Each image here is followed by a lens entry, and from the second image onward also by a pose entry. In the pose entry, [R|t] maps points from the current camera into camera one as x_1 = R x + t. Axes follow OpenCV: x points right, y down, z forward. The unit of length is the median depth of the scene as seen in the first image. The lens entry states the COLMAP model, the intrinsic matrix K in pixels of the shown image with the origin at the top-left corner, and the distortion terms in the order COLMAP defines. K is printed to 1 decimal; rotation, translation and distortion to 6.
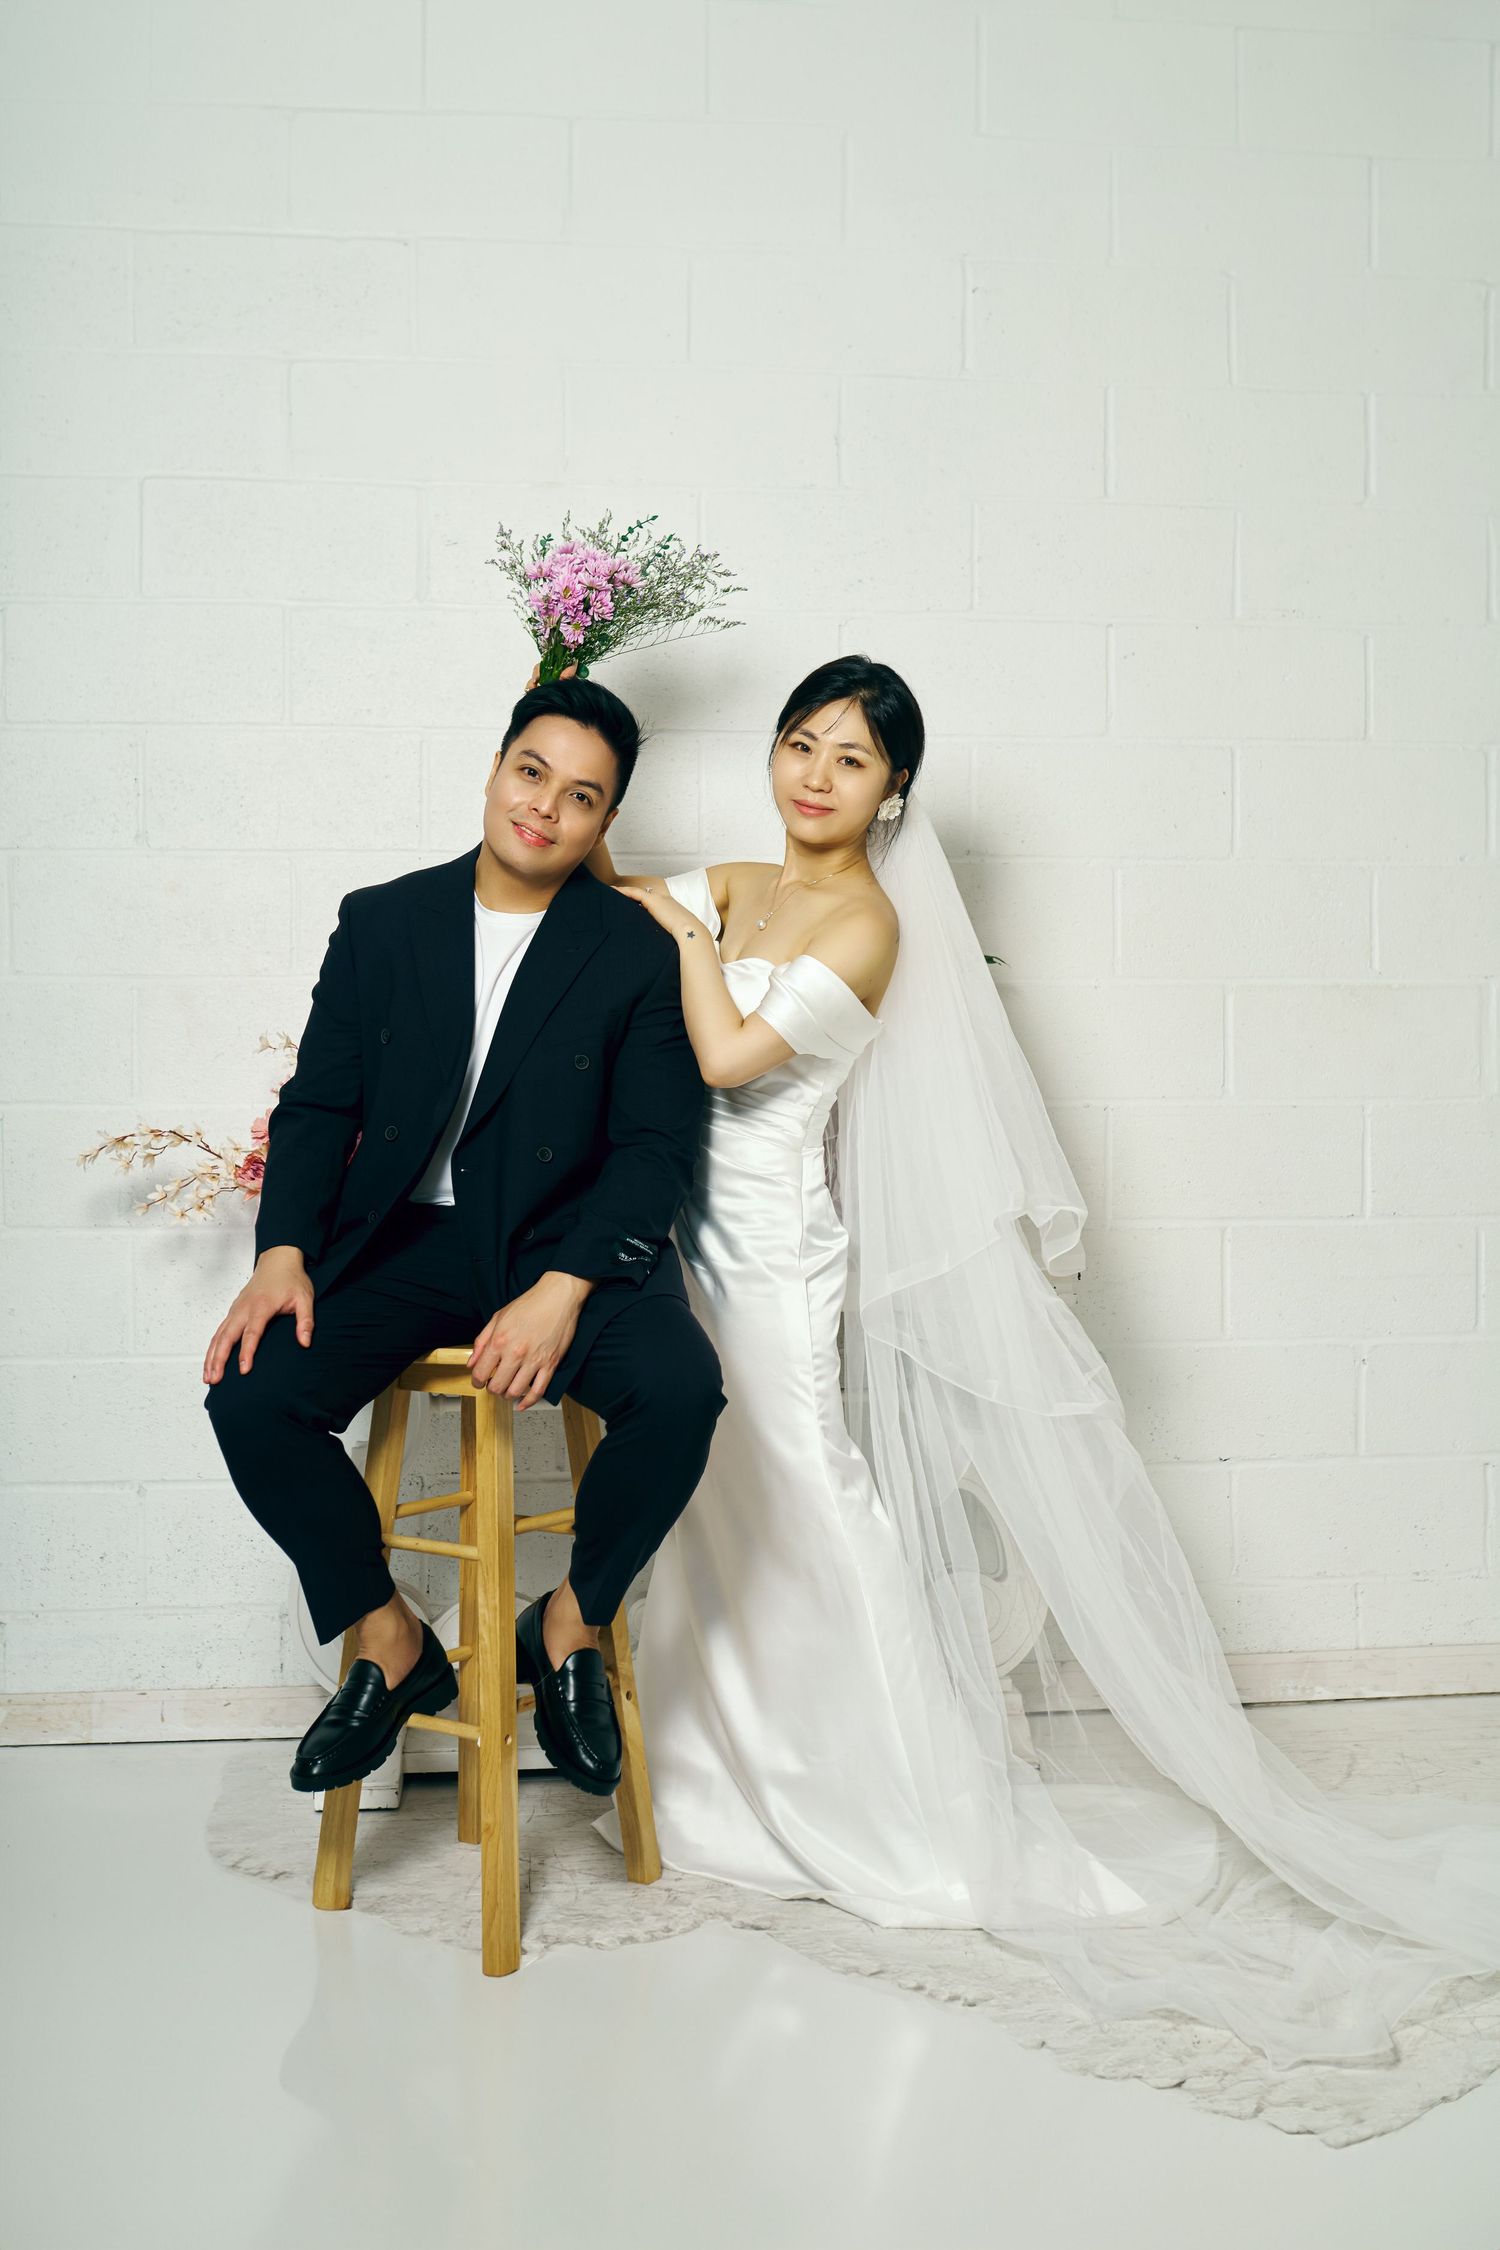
lens RADIAL K [[2186.4, 0, 761.4], [0, 2186.4, 1126.9], [0, 0, 1]] dist [-0.003059, 0.000000]
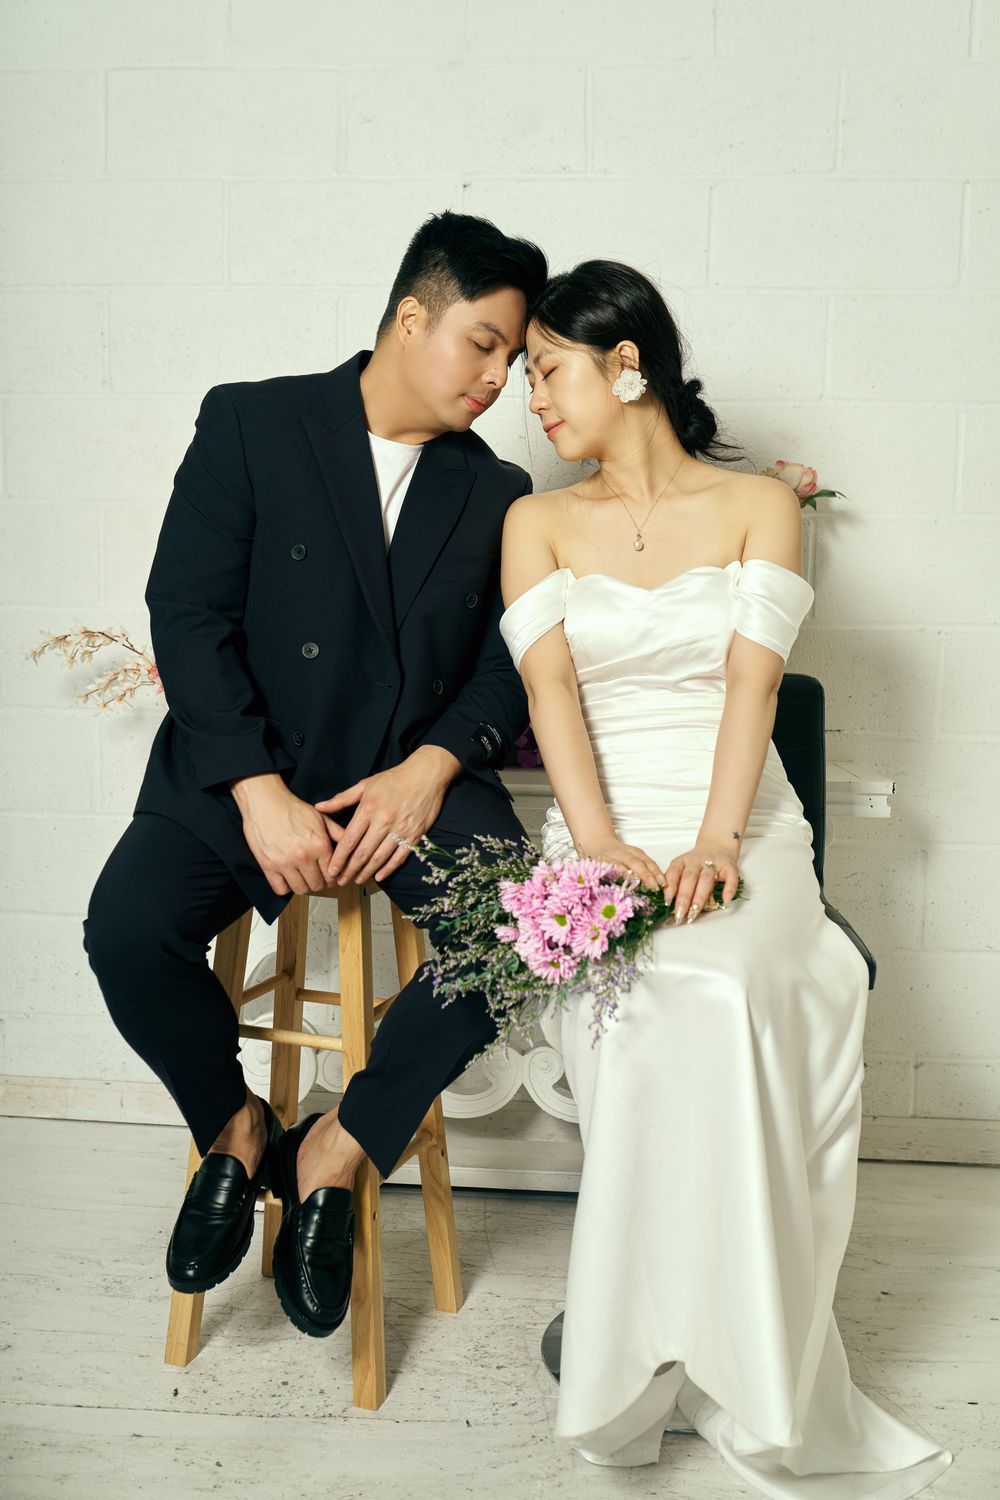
lens RADIAL K [[1457.6, 0, 488.0], [0, 1457.6, 743.4], [0, 0, 1]] dist [-0.003059, 0.000000]
pose [[0.982749, 0.041495, -0.180229, 0.071419], [-0.026307, 0.995960, 0.085854, -0.010381], [0.183064, -0.079631, 0.979871, 0.242745]]
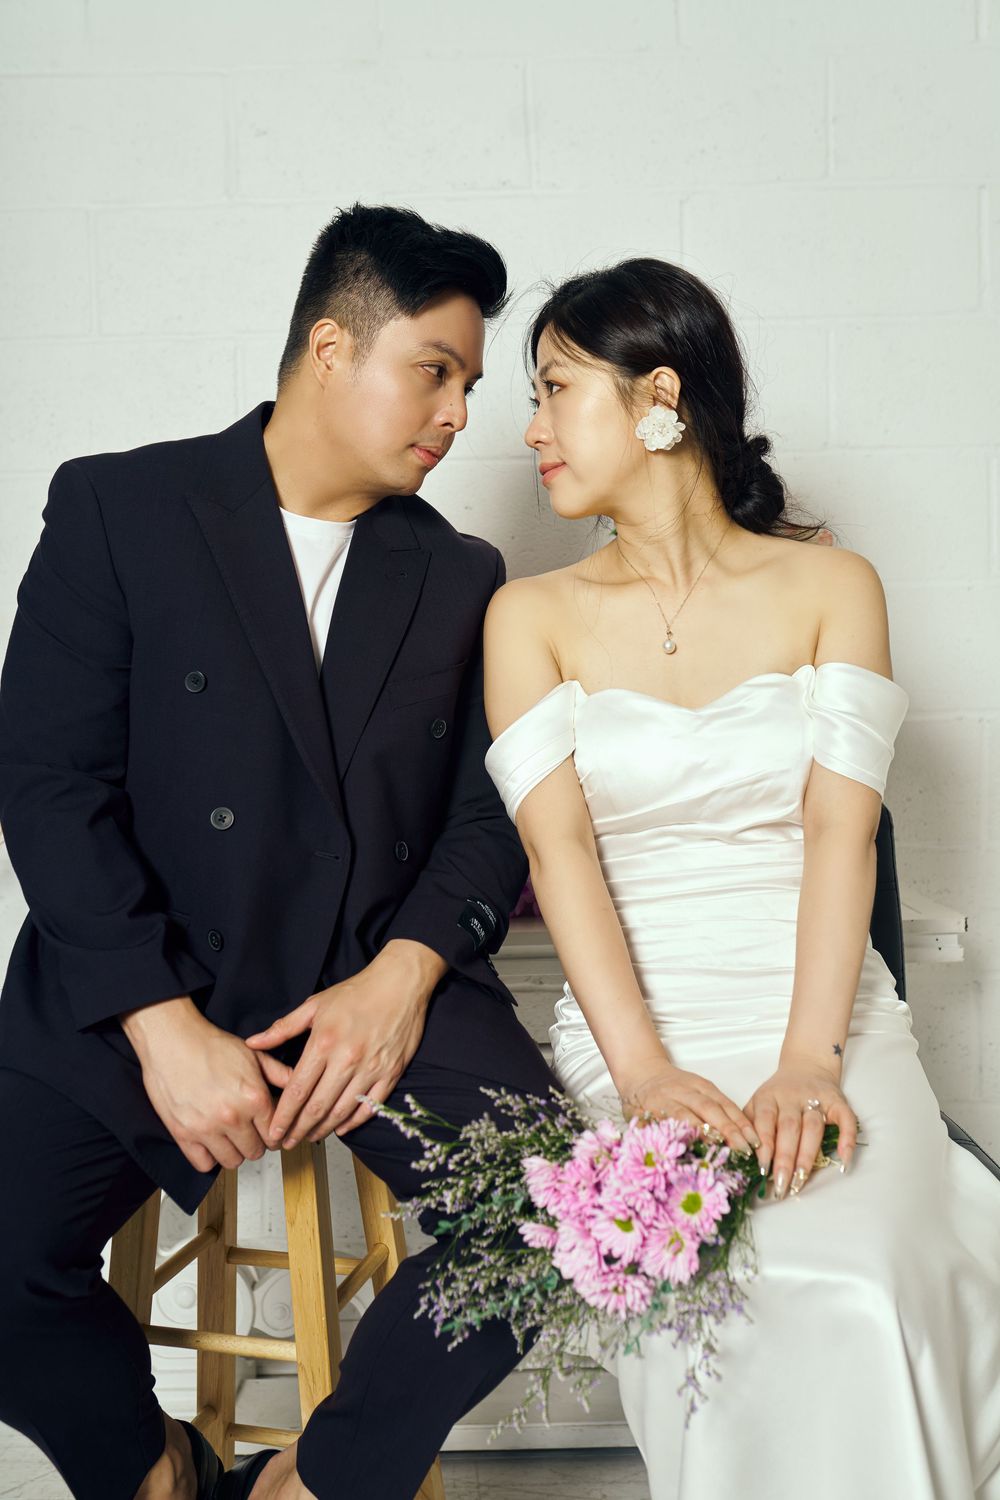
lens RADIAL K [[1457.6, 0, 496.5], [0, 1457.6, 766.0], [0, 0, 1]] dist [-0.003059, 0.000000]
pose [[0.993042, -0.015199, -0.116777, 0.027561], [0.021654, 0.998295, 0.054204, -0.028016], [0.115754, -0.056356, 0.991678, 0.379735]]
